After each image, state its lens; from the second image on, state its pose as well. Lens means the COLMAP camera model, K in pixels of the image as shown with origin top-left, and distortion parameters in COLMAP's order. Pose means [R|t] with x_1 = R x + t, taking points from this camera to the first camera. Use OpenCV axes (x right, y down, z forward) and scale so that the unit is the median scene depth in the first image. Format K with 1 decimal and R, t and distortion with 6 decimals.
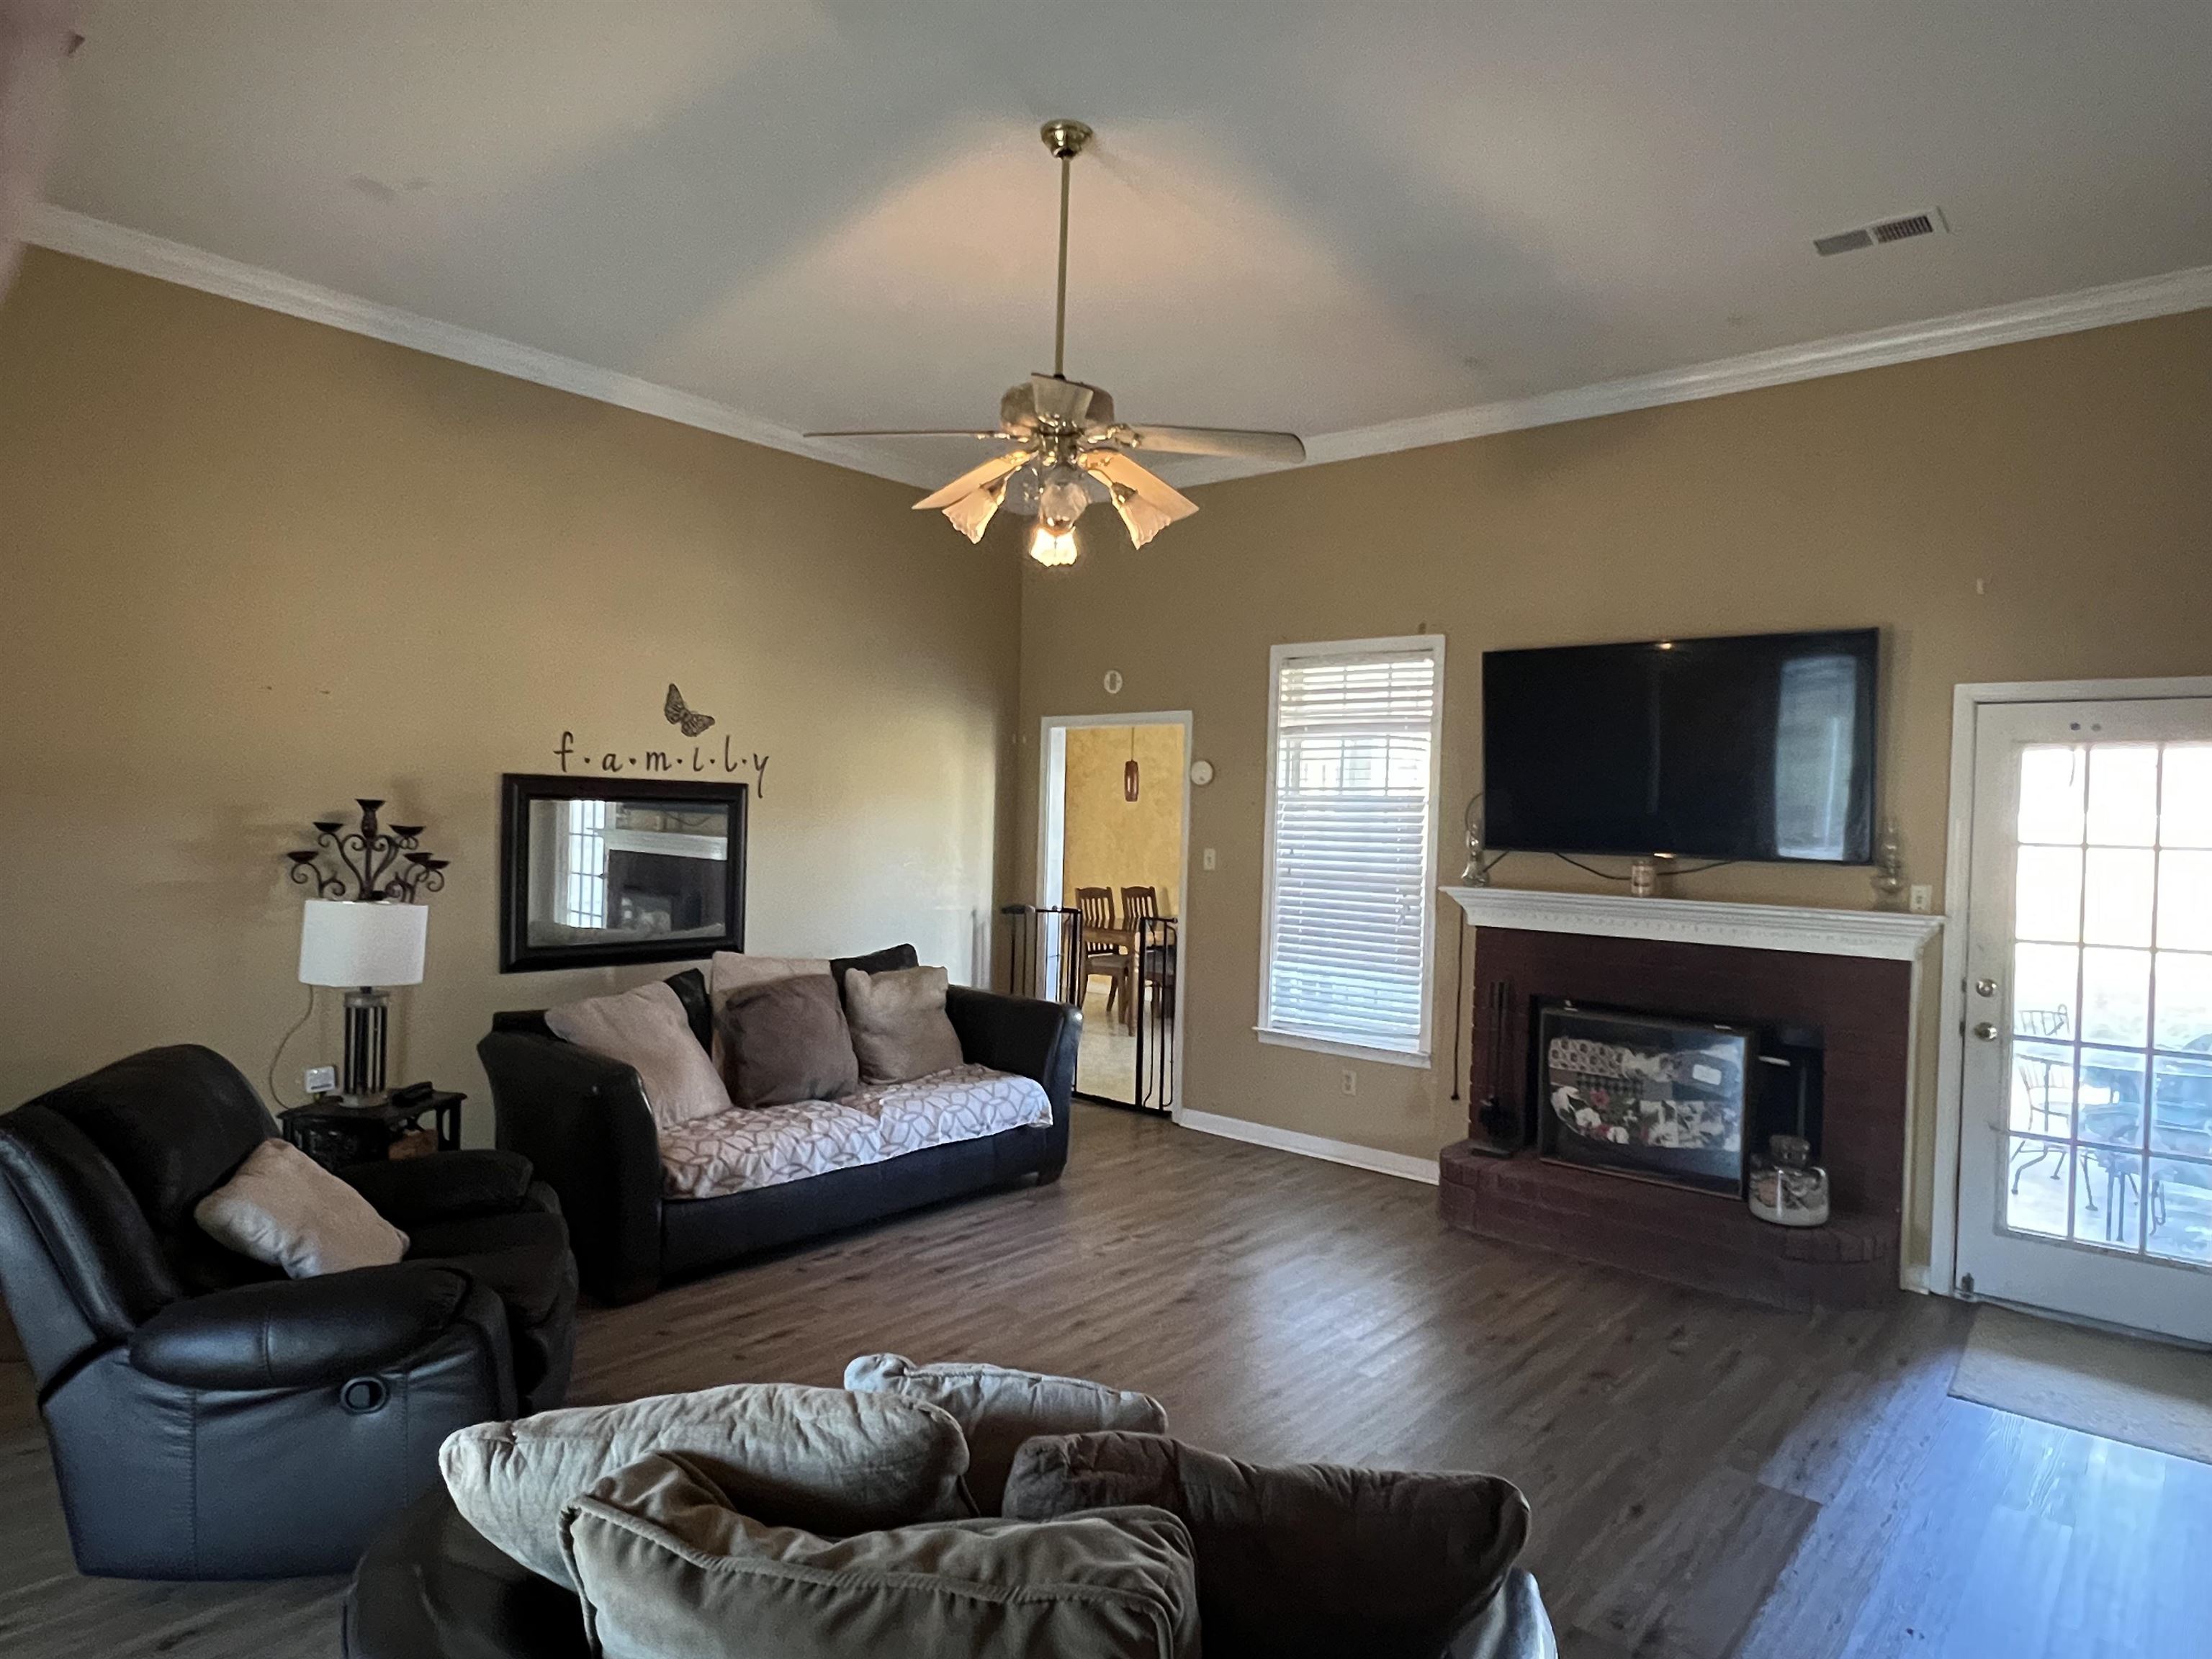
lens RADIAL K [[1299.9, 0, 1109.7], [0, 1299.9, 832.7], [0, 0, 1]] dist [0.003305, 0.000741]
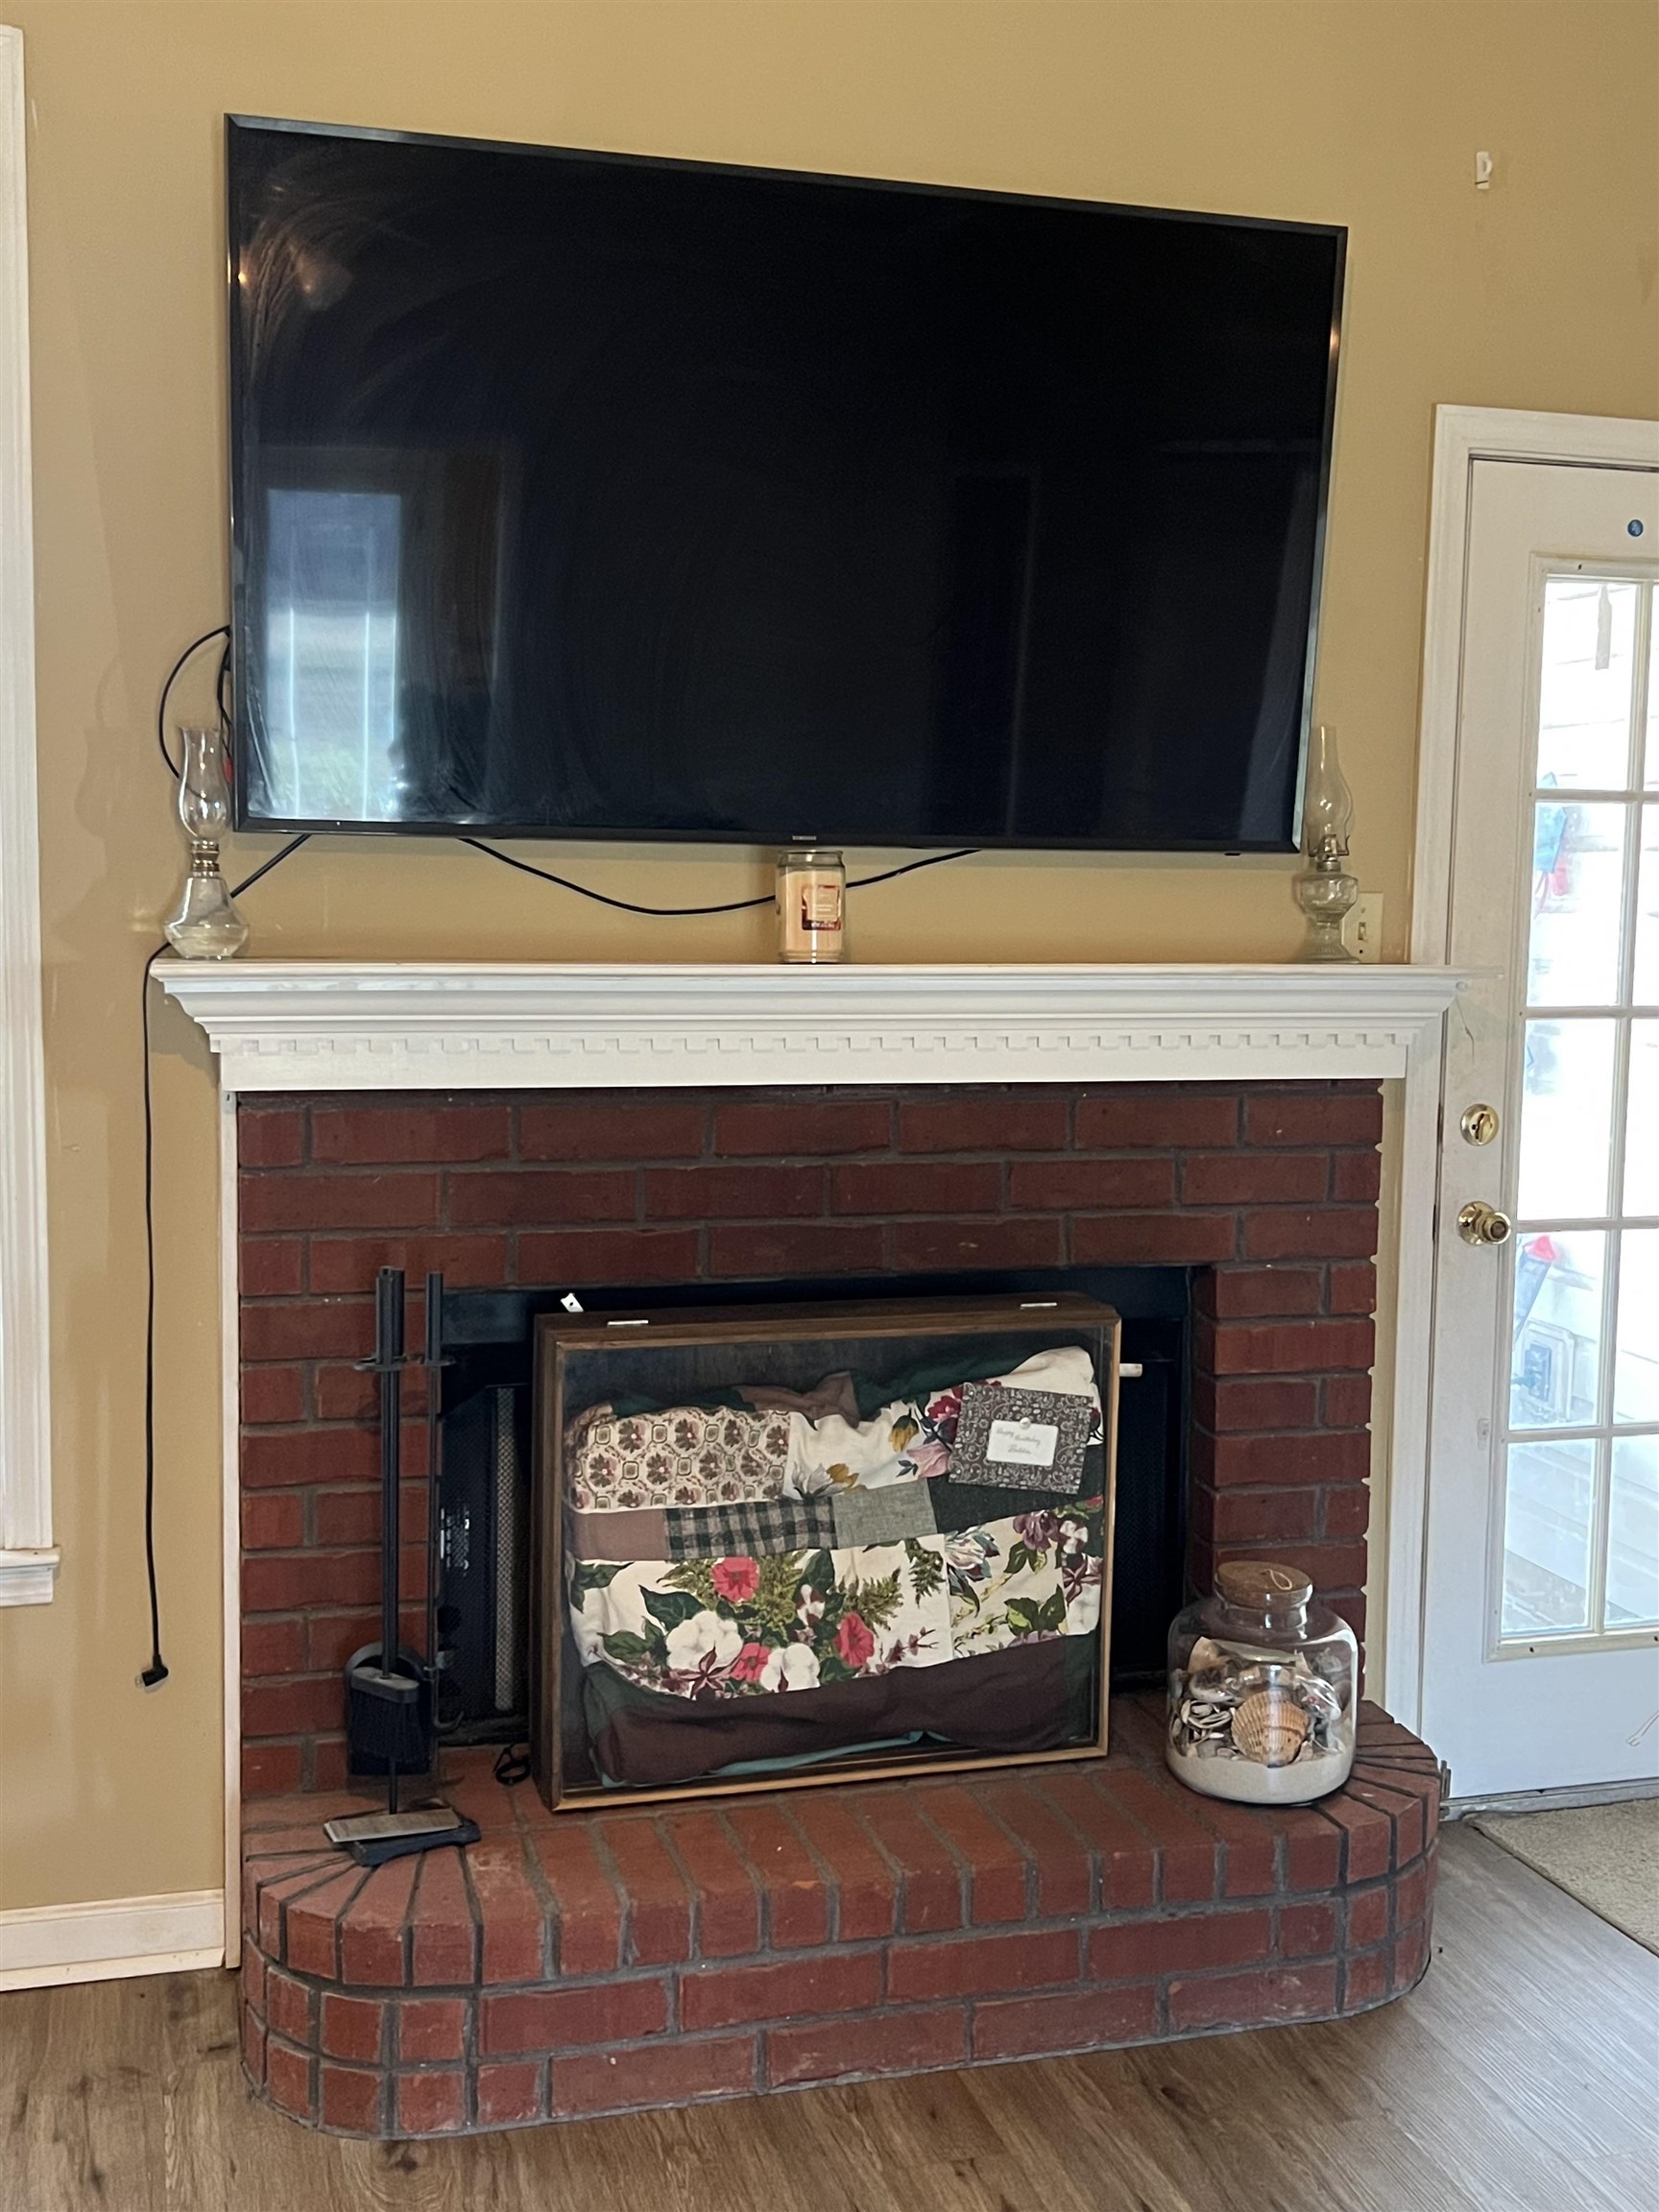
lens RADIAL K [[2388.4, 0, 826.8], [0, 2388.4, 1112.0], [0, 0, 1]] dist [0.093528, 0.000000]
pose [[0.526473, -0.106048, 0.843552, -0.115440], [0.004395, 0.992516, 0.122032, 0.012654], [-0.850180, -0.060539, 0.522999, 0.675319]]
